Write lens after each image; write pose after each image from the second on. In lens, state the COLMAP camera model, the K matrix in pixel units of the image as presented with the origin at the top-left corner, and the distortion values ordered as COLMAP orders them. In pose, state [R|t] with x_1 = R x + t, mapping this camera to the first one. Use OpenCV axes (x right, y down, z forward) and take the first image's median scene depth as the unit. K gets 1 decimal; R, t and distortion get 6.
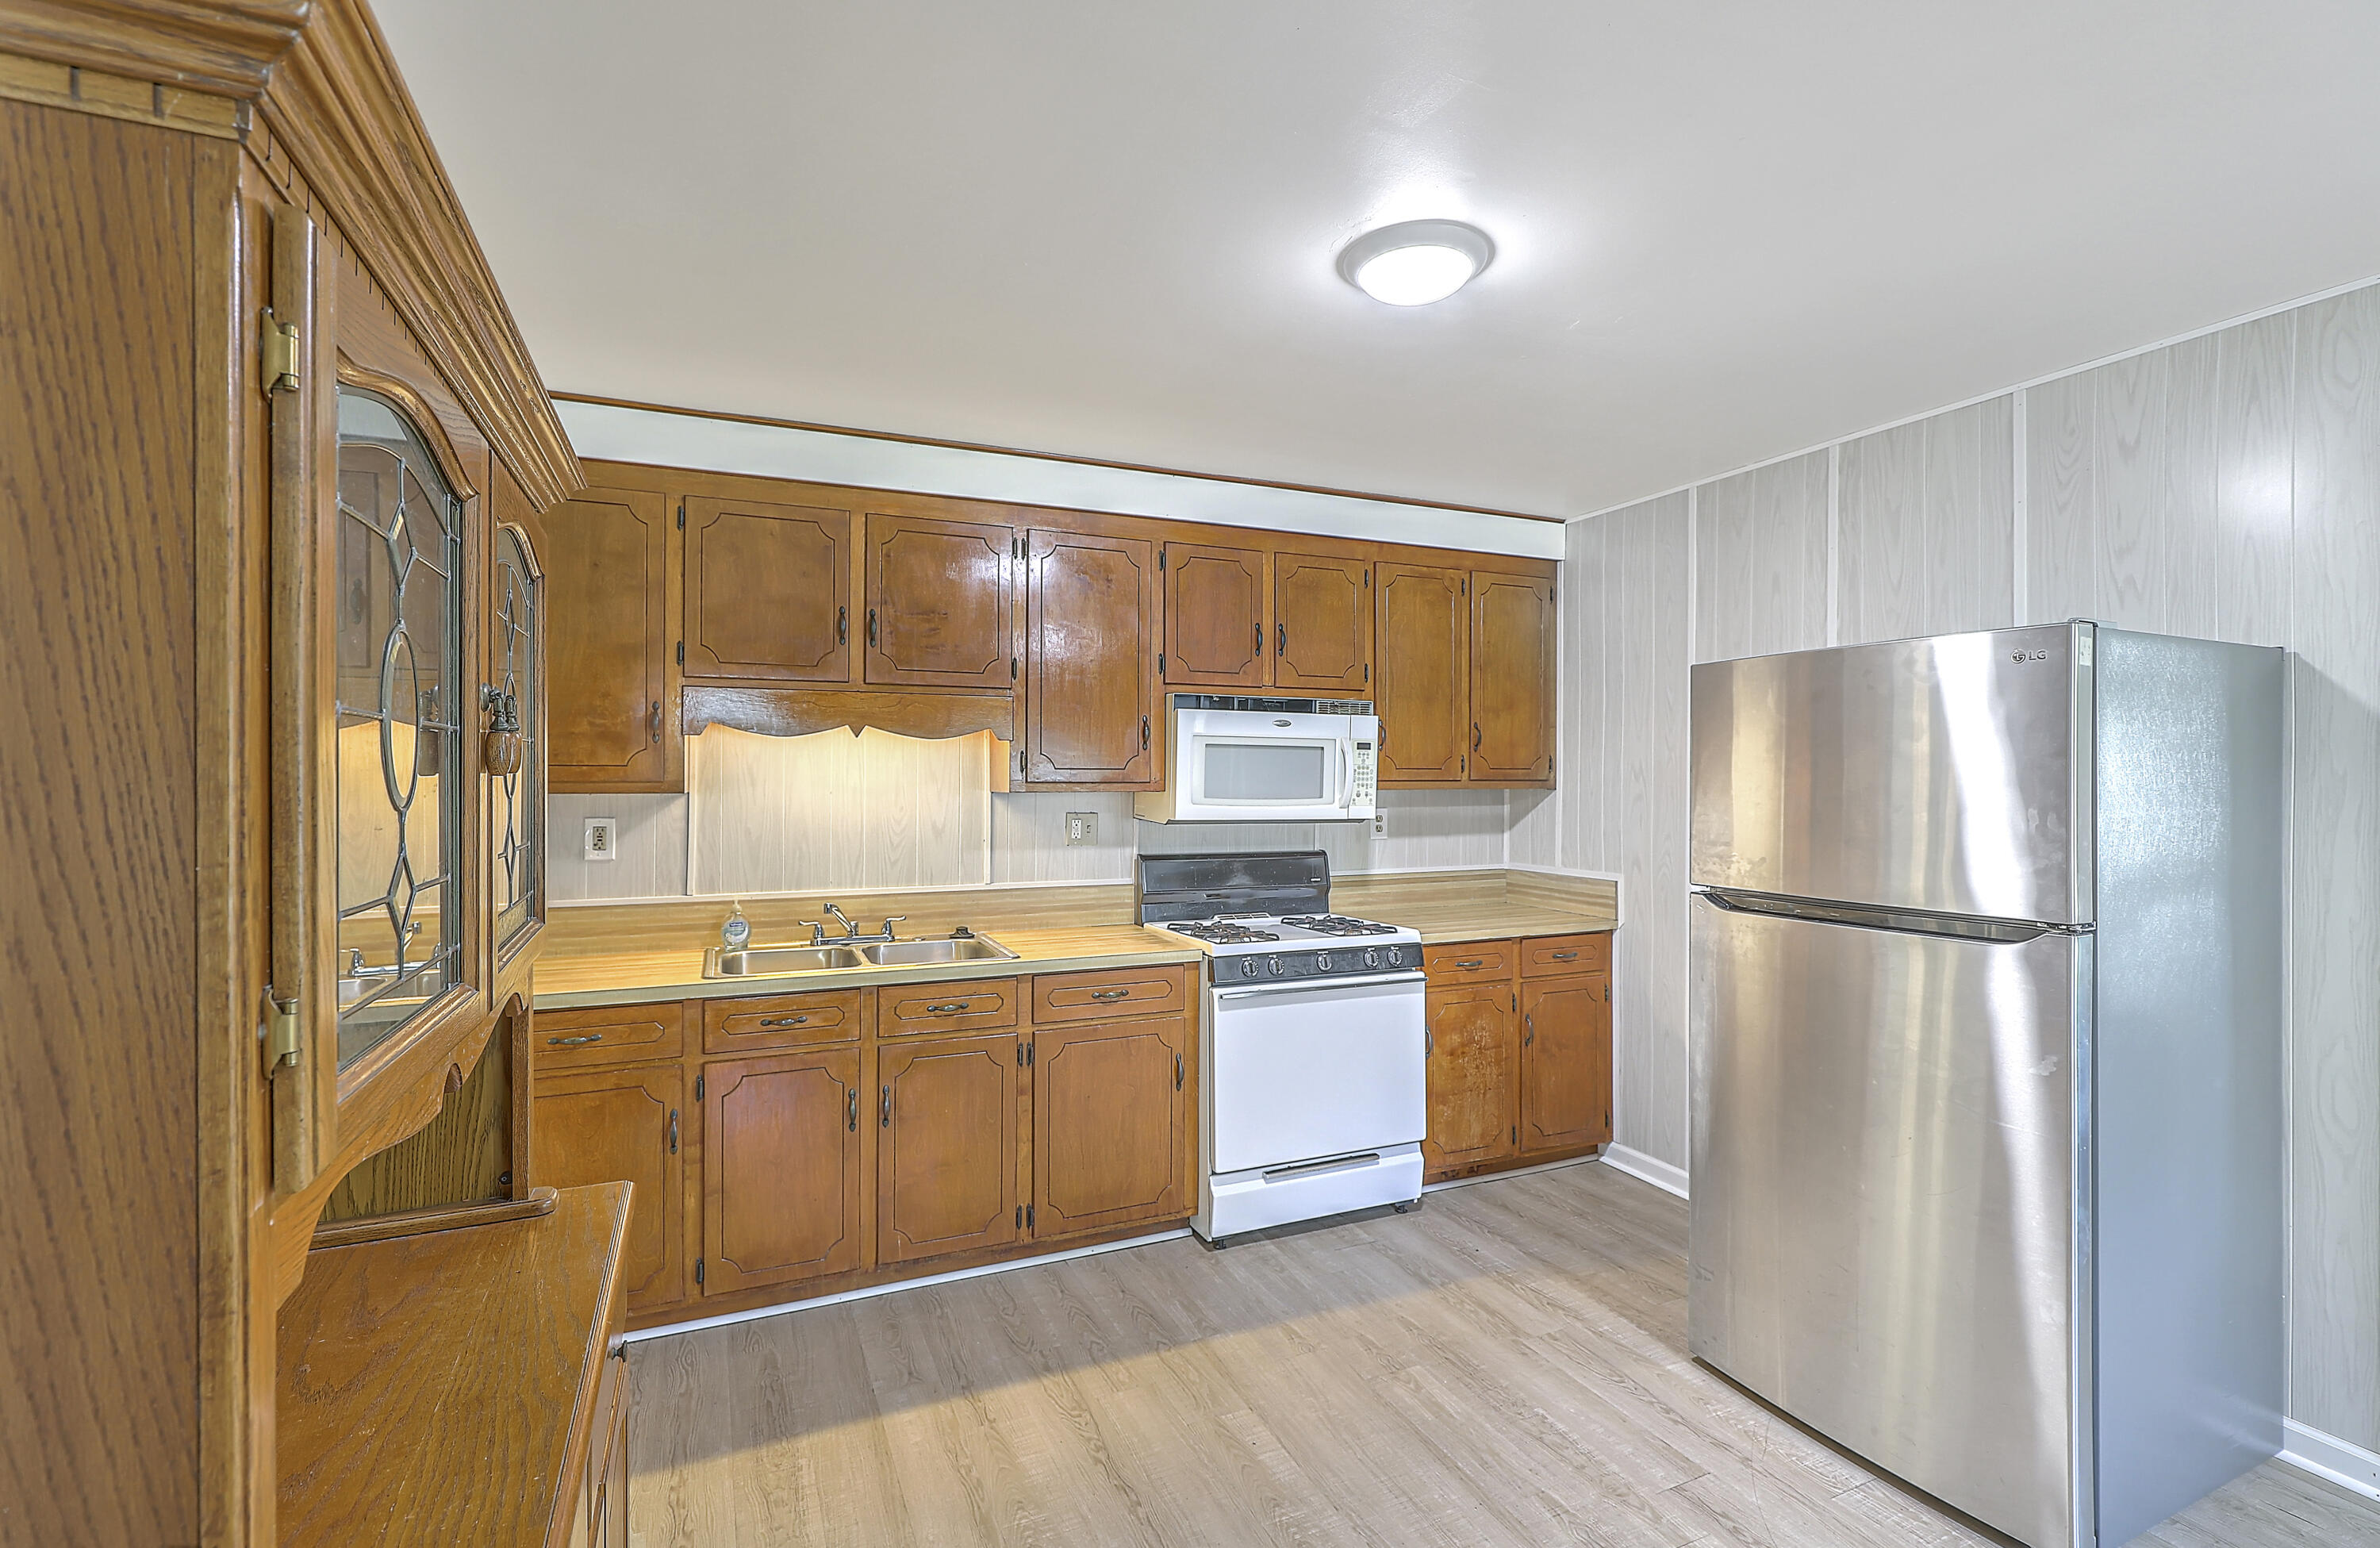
lens RADIAL K [[1087.5, 0, 1190.0], [0, 1087.5, 774.0], [0, 0, 1]] dist [0.000688, 0.000070]
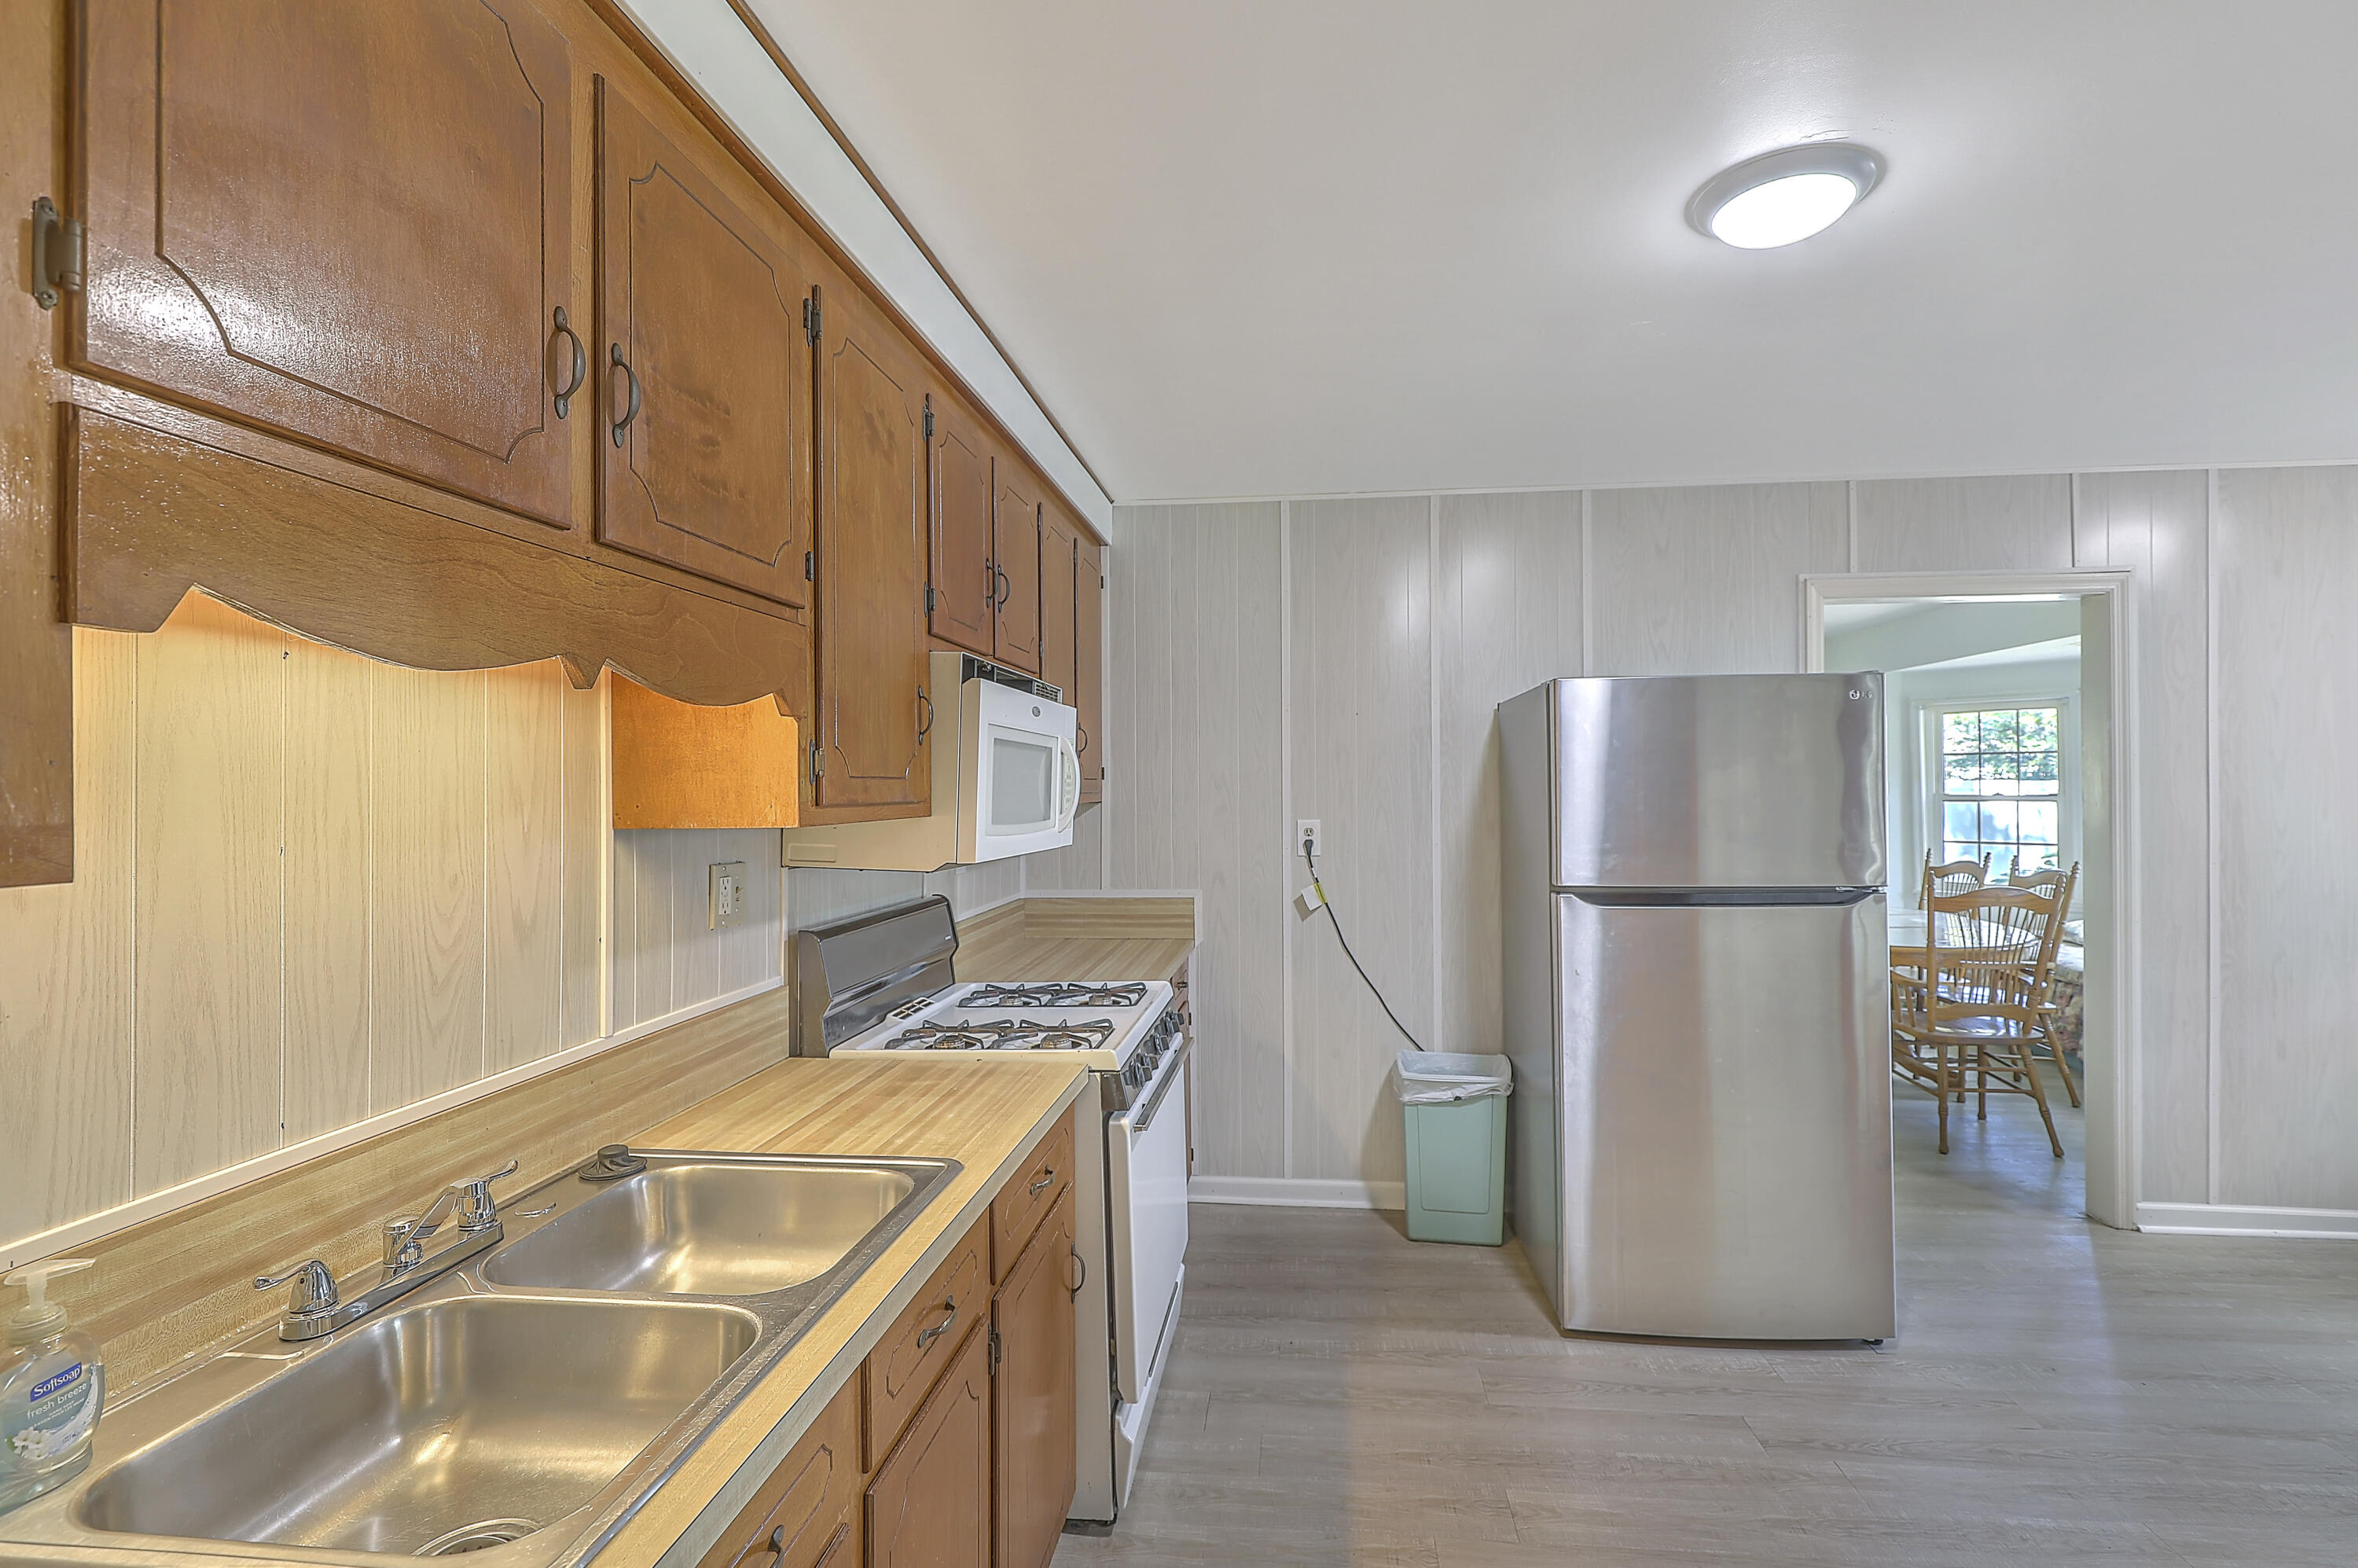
lens RADIAL K [[1080.4, 0, 1210.8], [0, 1080.4, 779.6], [0, 0, 1]] dist [-0.001377, 0.000234]
pose [[0.491490, 0.000003, 0.870883, -0.511859], [0.007391, 0.999964, -0.004174, -0.000495], [-0.870852, 0.008488, 0.491473, 0.643550]]
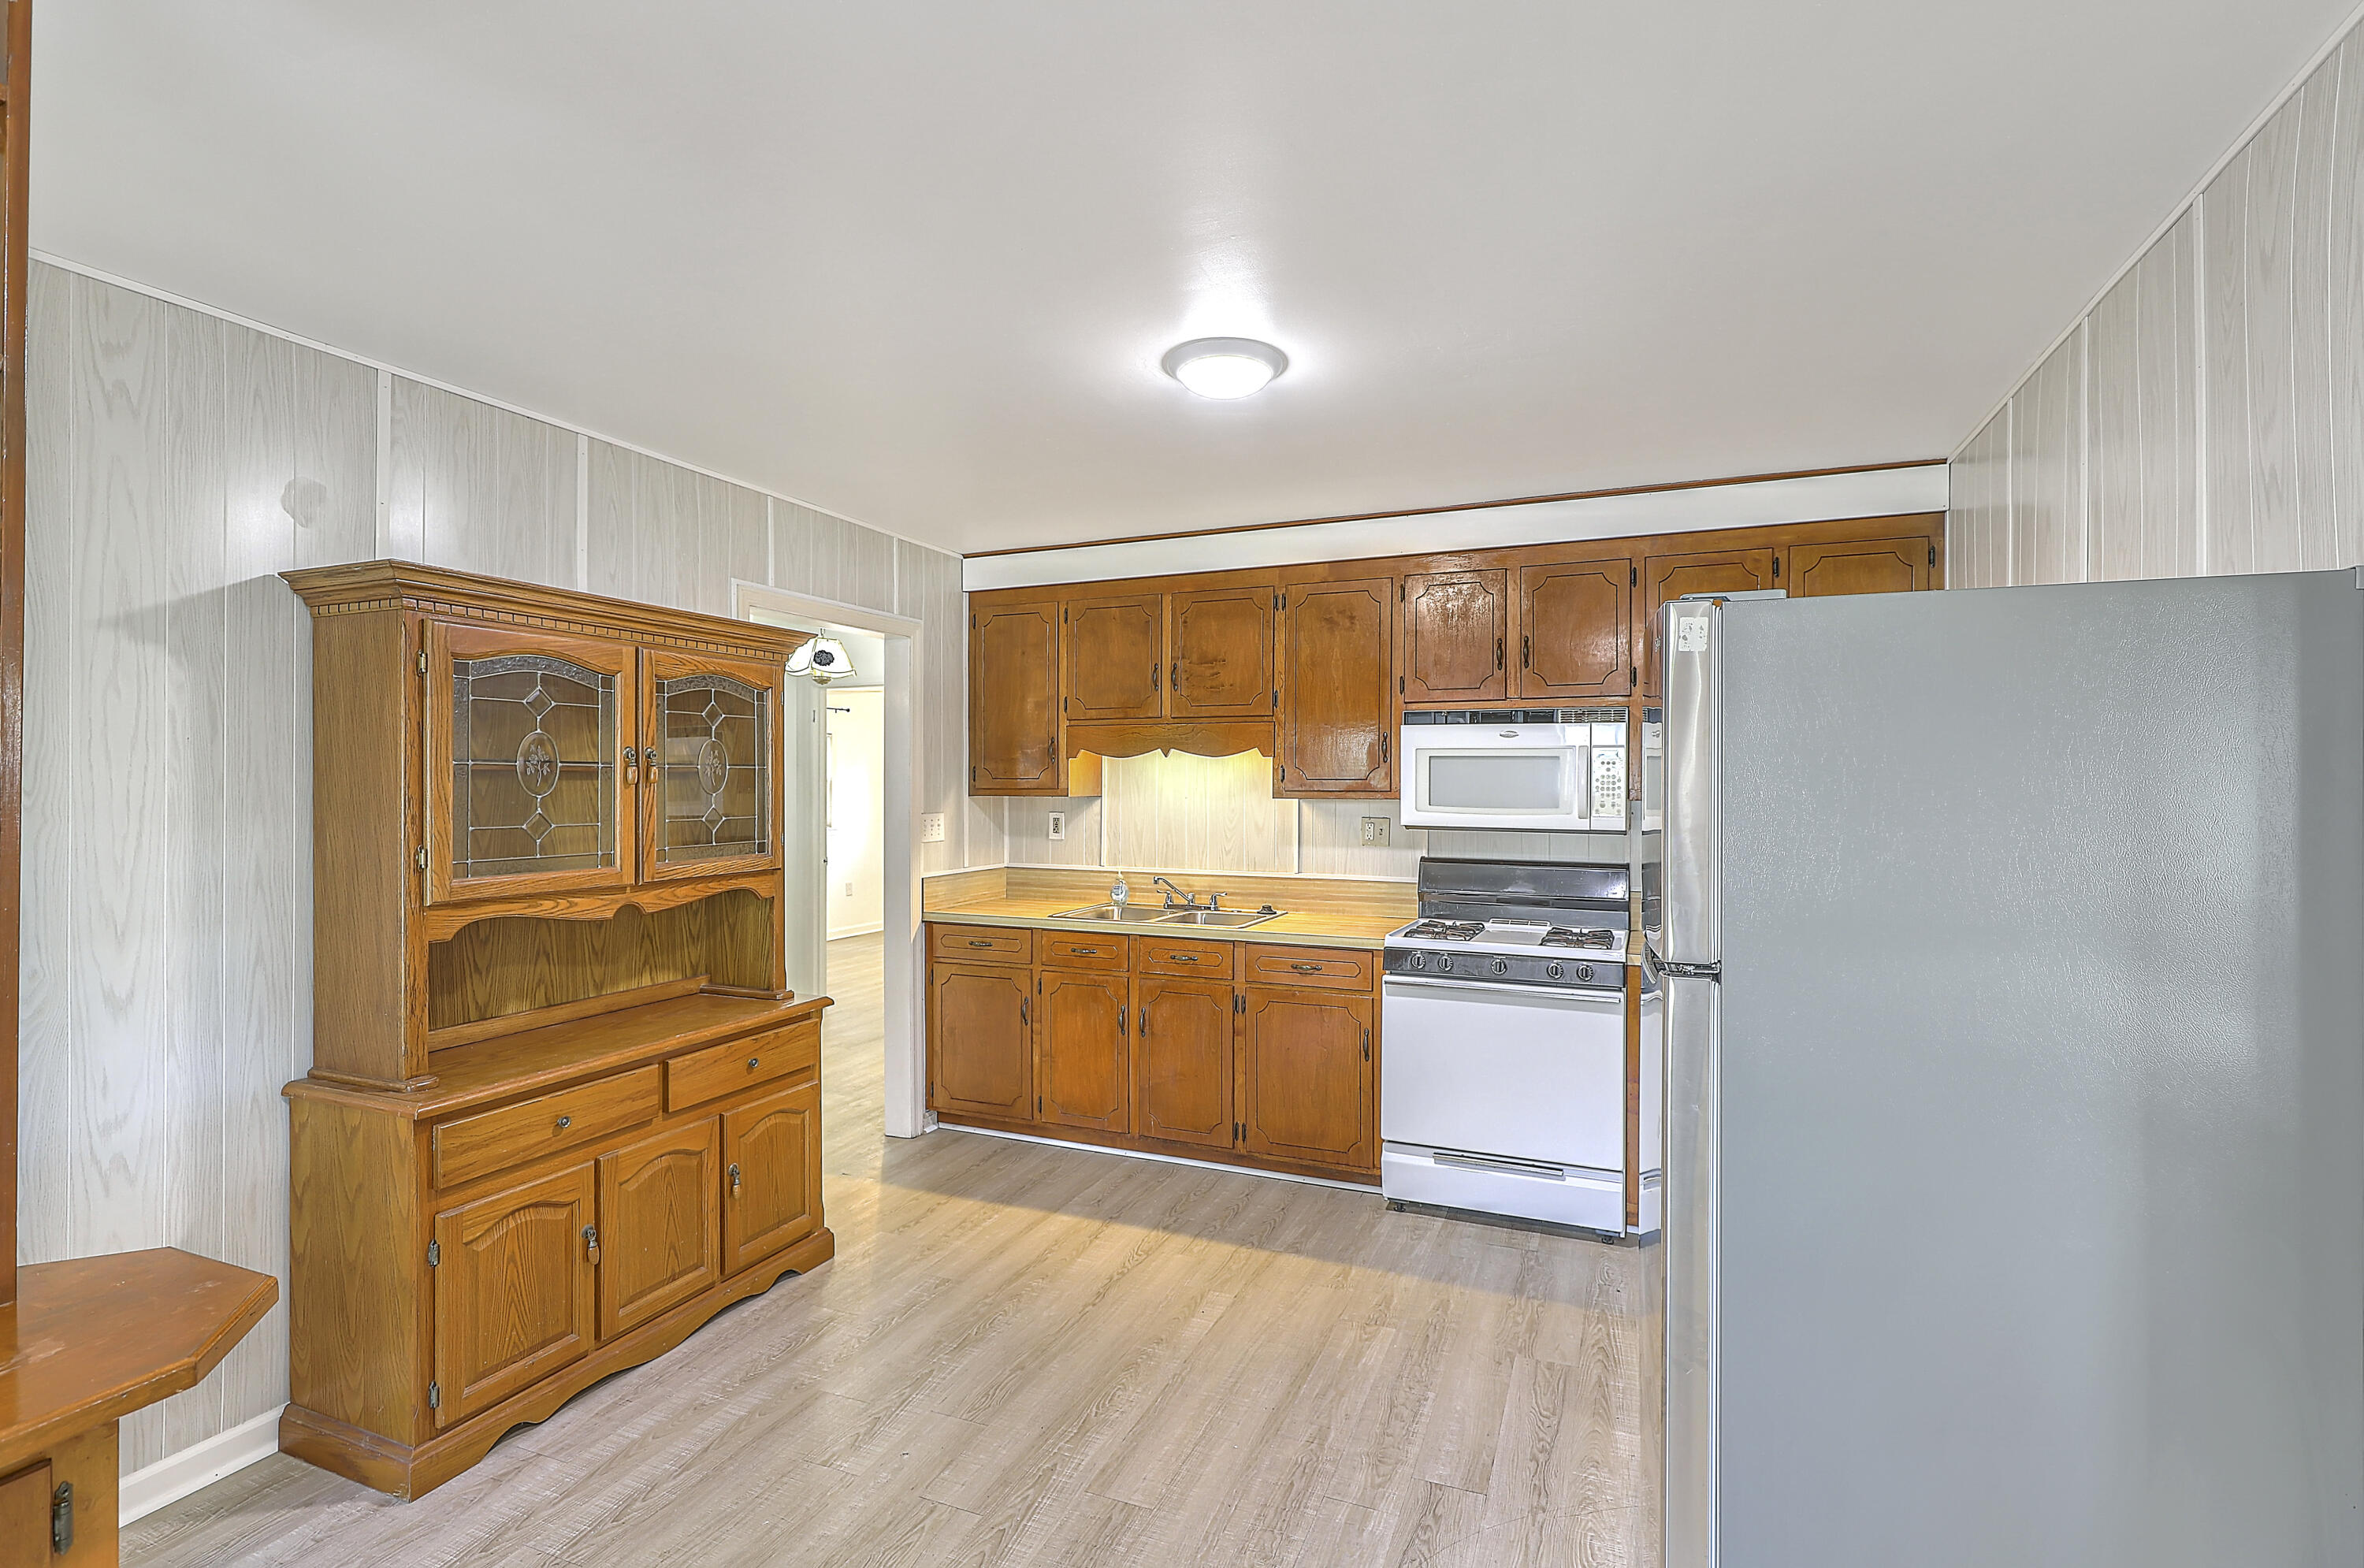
lens RADIAL K [[1066.9, 0, 1182.0], [0, 1066.9, 784.0], [0, 0, 1]] dist [-0.001616, -0.000179]
pose [[0.678933, -0.000258, -0.734200, 0.693411], [0.000558, 1.000000, 0.000165, -0.000020], [0.734200, -0.000522, 0.678933, 0.100518]]
